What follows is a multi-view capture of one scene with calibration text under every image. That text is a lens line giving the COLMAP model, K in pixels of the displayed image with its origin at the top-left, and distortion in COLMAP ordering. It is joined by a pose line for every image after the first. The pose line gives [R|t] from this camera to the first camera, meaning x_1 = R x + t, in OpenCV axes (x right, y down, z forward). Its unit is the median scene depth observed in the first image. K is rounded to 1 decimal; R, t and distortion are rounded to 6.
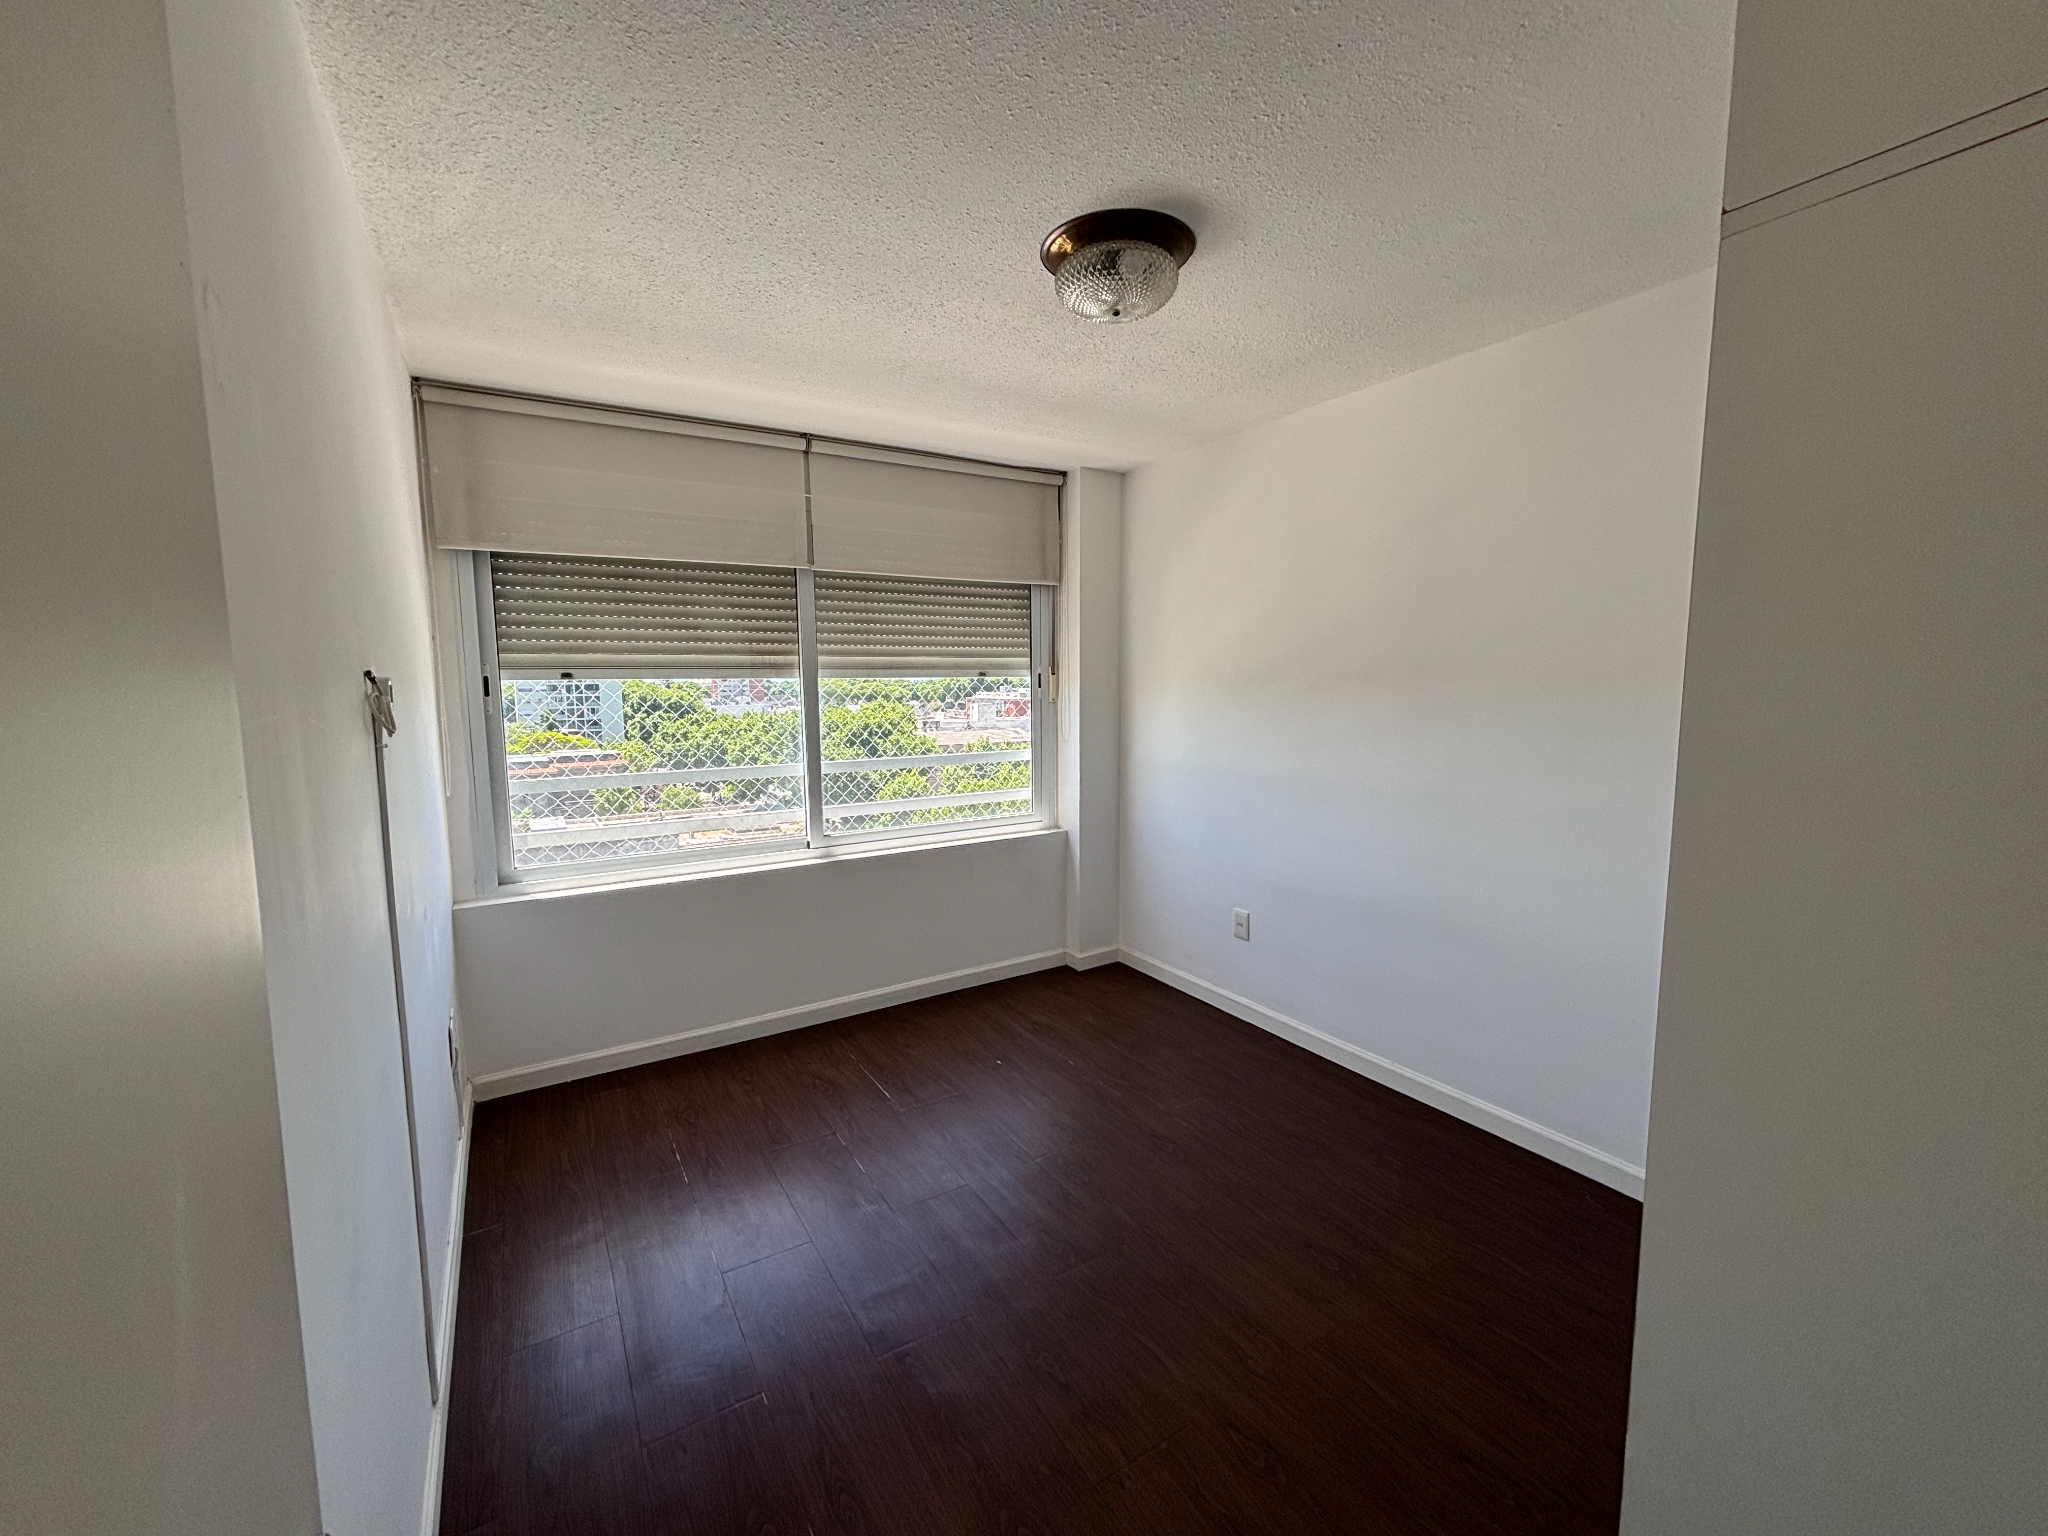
lens RADIAL K [[824.7, 0, 1029.0], [0, 824.7, 772.5], [0, 0, 1]] dist [0.033393, -0.000265]
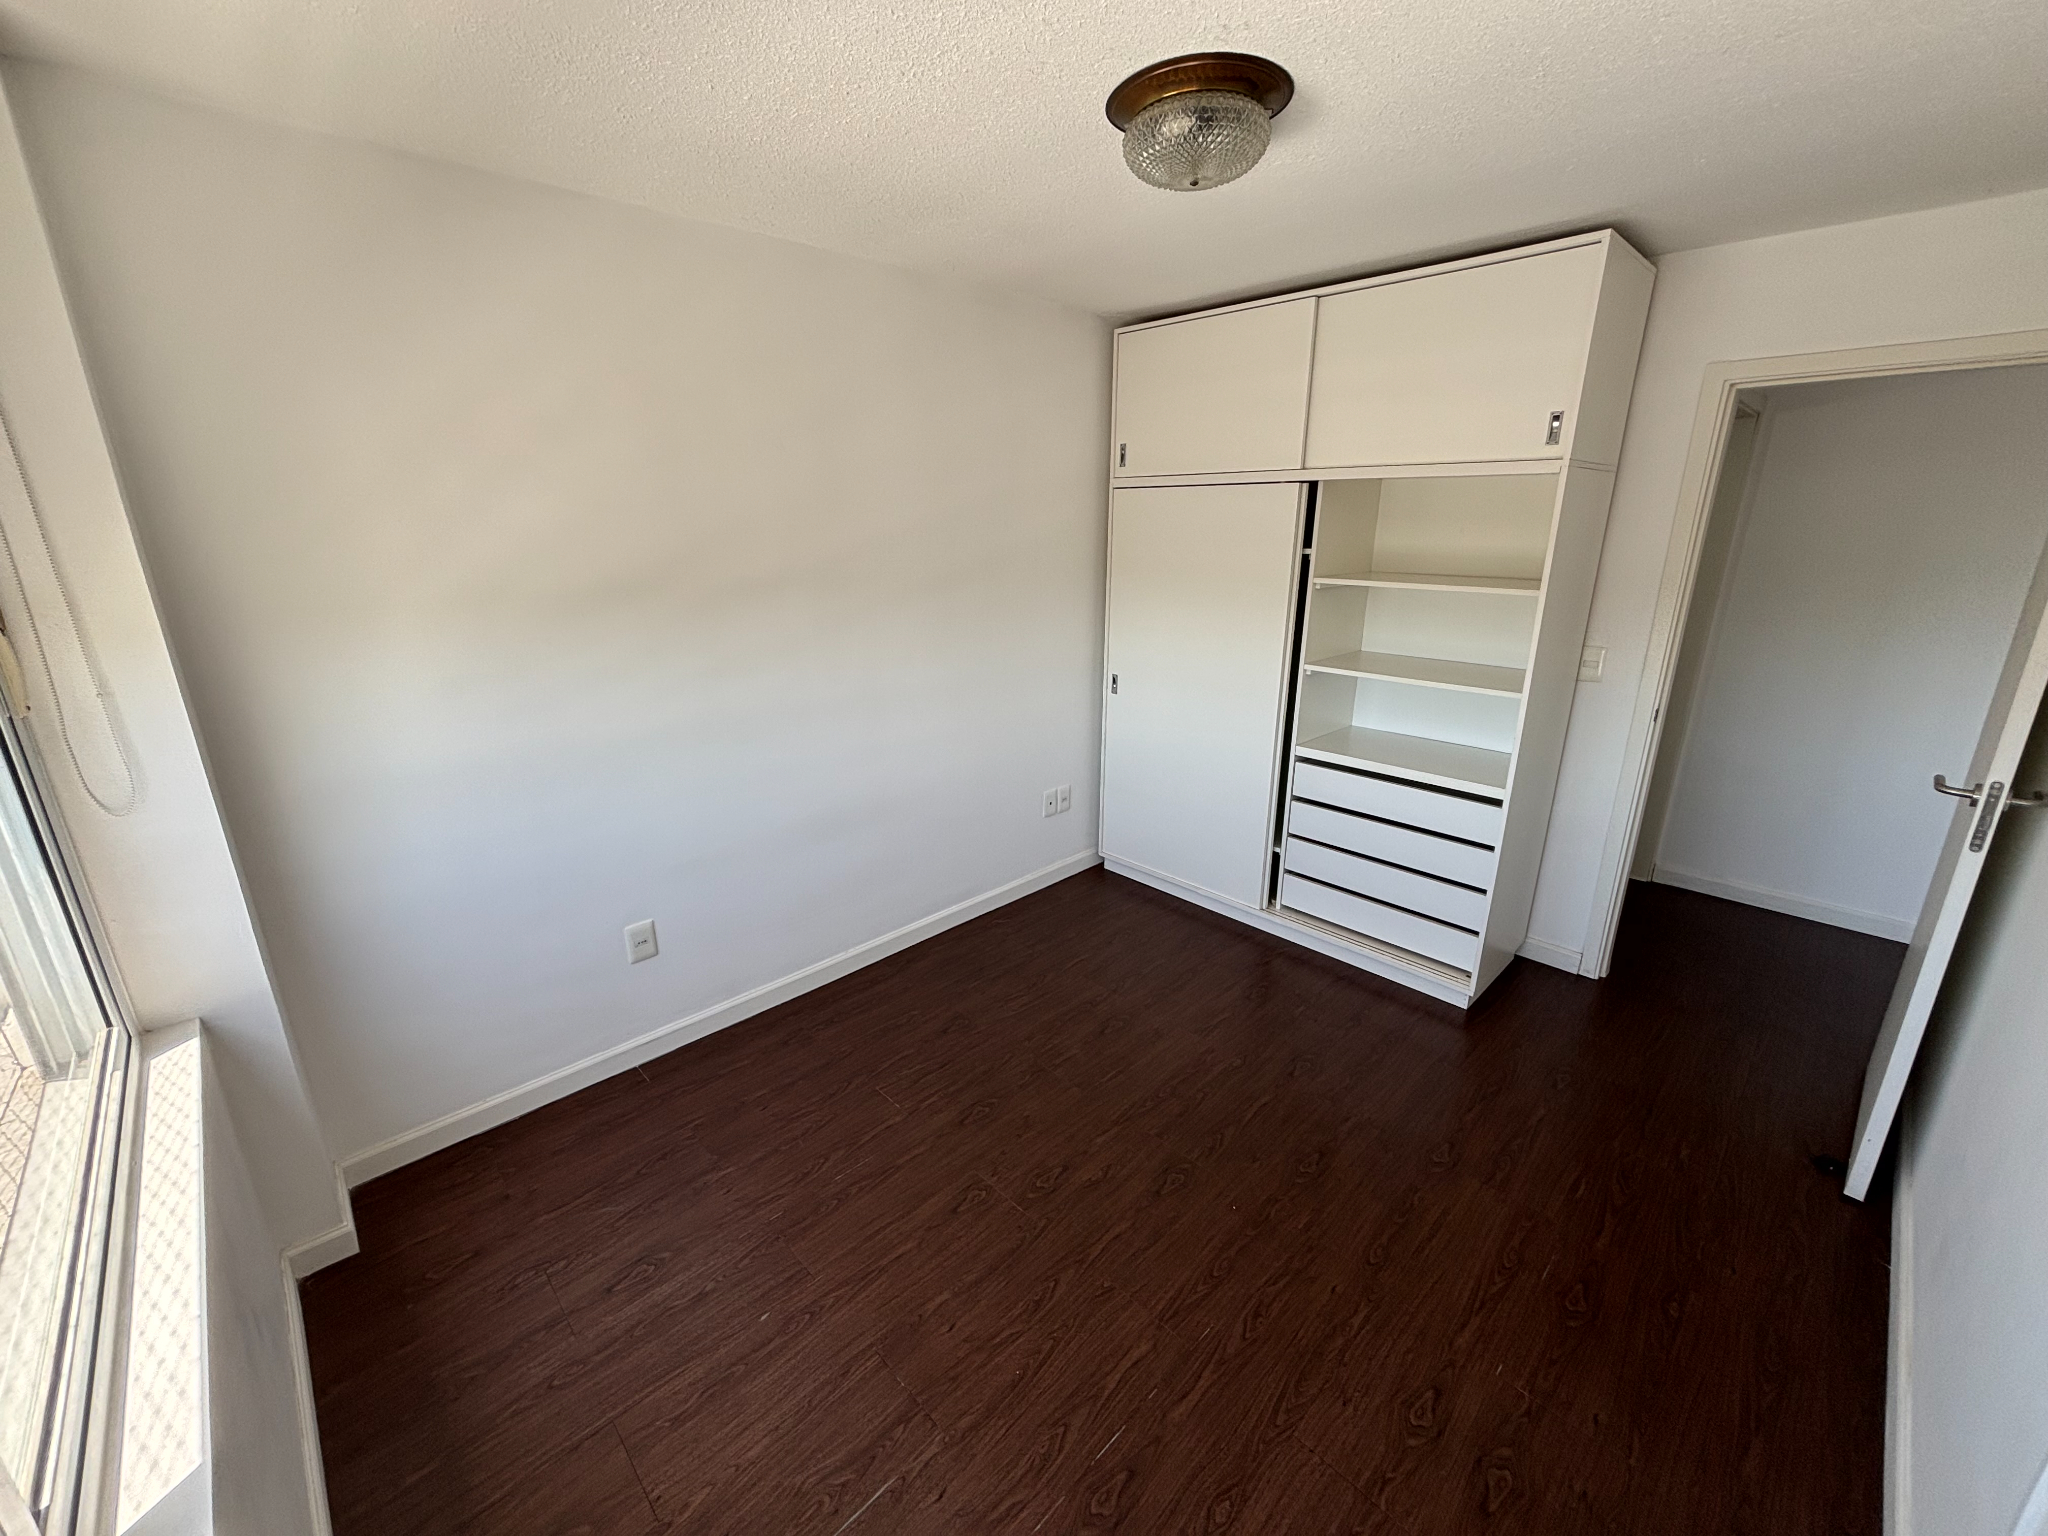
lens RADIAL K [[824.7, 0, 1029.0], [0, 824.7, 772.5], [0, 0, 1]] dist [0.033393, -0.000265]
pose [[-0.205639, -0.279393, 0.937898, -0.418127], [0.114941, 0.944852, 0.306666, -0.129170], [-0.971855, 0.170865, -0.162185, 0.703618]]
